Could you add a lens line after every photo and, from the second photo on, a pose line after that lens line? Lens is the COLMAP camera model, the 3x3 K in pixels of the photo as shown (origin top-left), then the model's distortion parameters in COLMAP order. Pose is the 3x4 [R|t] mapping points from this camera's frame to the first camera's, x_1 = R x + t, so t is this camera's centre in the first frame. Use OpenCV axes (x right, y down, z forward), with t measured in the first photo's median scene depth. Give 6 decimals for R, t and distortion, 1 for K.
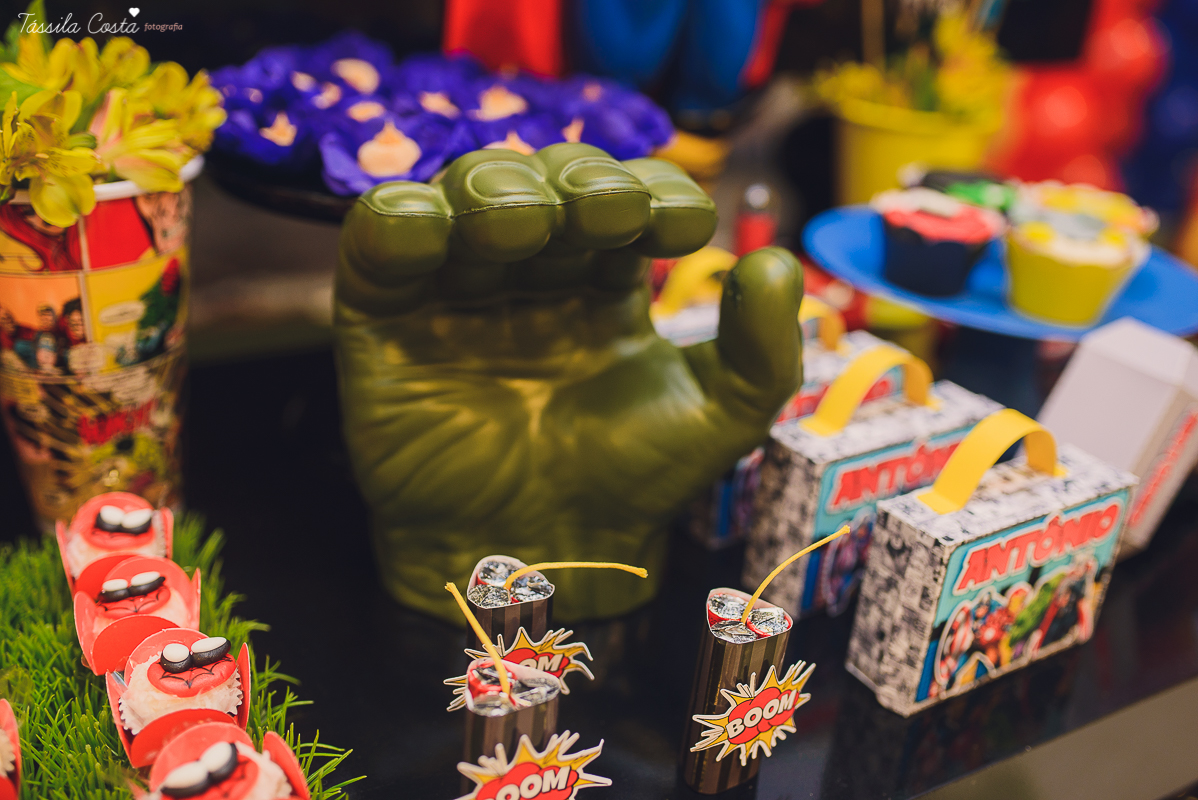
lens RADIAL K [[1172.9, 0, 599.0], [0, 1172.9, 400.0], [0, 0, 1]] dist [-0.012076, -0.016431]
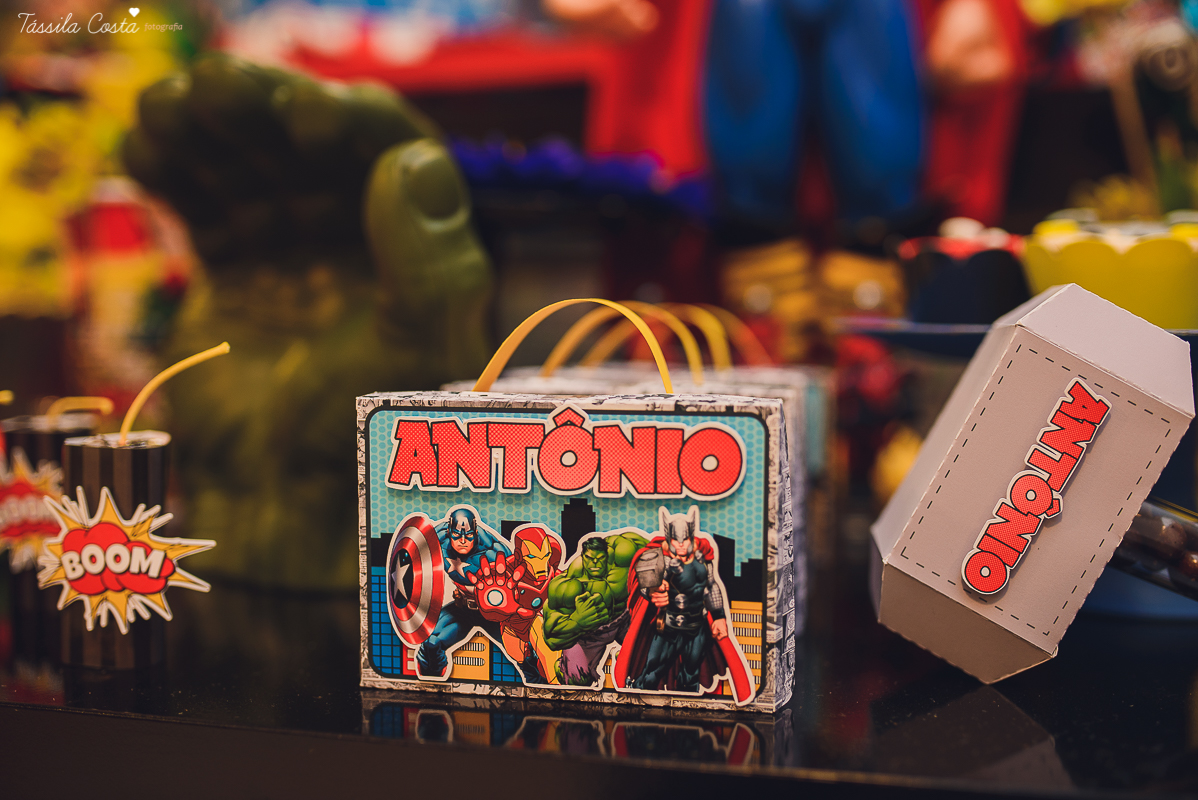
lens RADIAL K [[1172.9, 0, 599.0], [0, 1172.9, 400.0], [0, 0, 1]] dist [-0.012076, -0.016431]
pose [[0.764231, 0.031527, -0.644171, 0.865925], [-0.247275, 0.936799, -0.247513, 0.264808], [0.595656, 0.348444, 0.723727, 0.549110]]
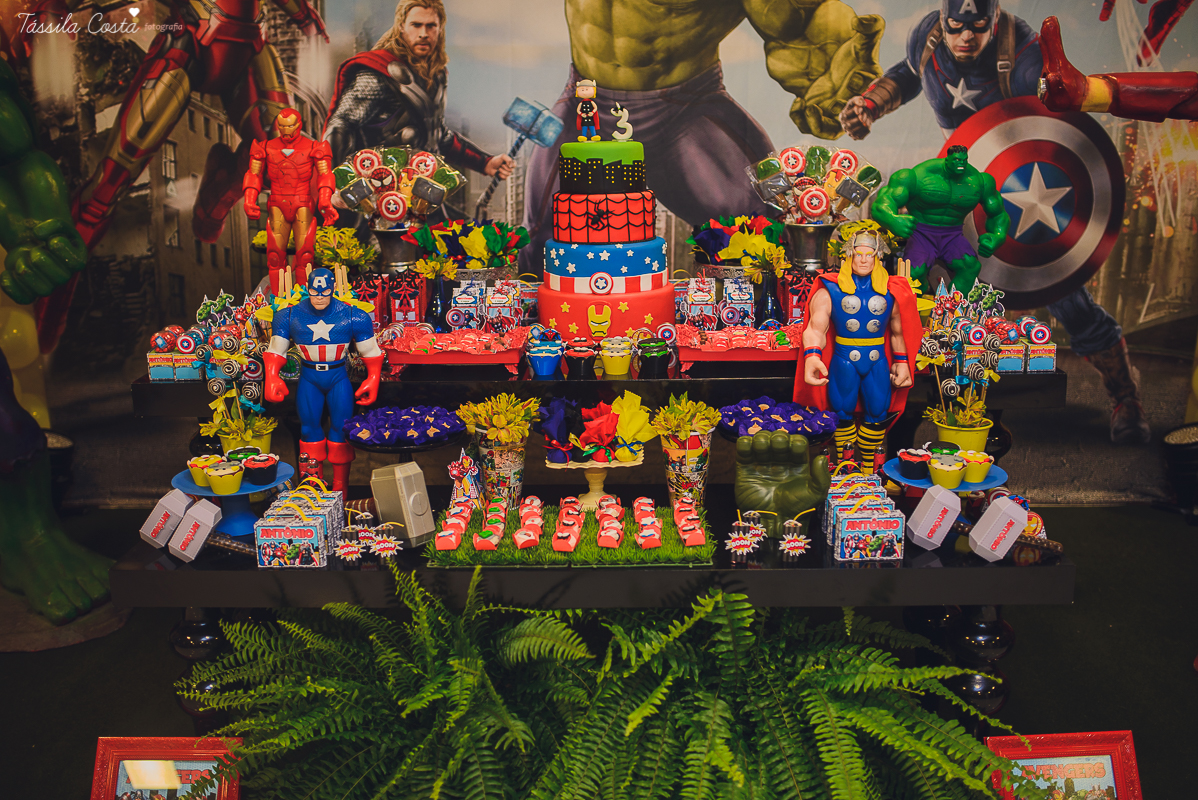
lens RADIAL K [[1172.9, 0, 599.0], [0, 1172.9, 400.0], [0, 0, 1]] dist [-0.012076, -0.016431]
pose [[0.858117, 0.047647, -0.511239, 1.836199], [-0.155255, 0.973155, -0.169899, 0.610227], [0.489419, 0.225166, 0.842478, -3.537361]]
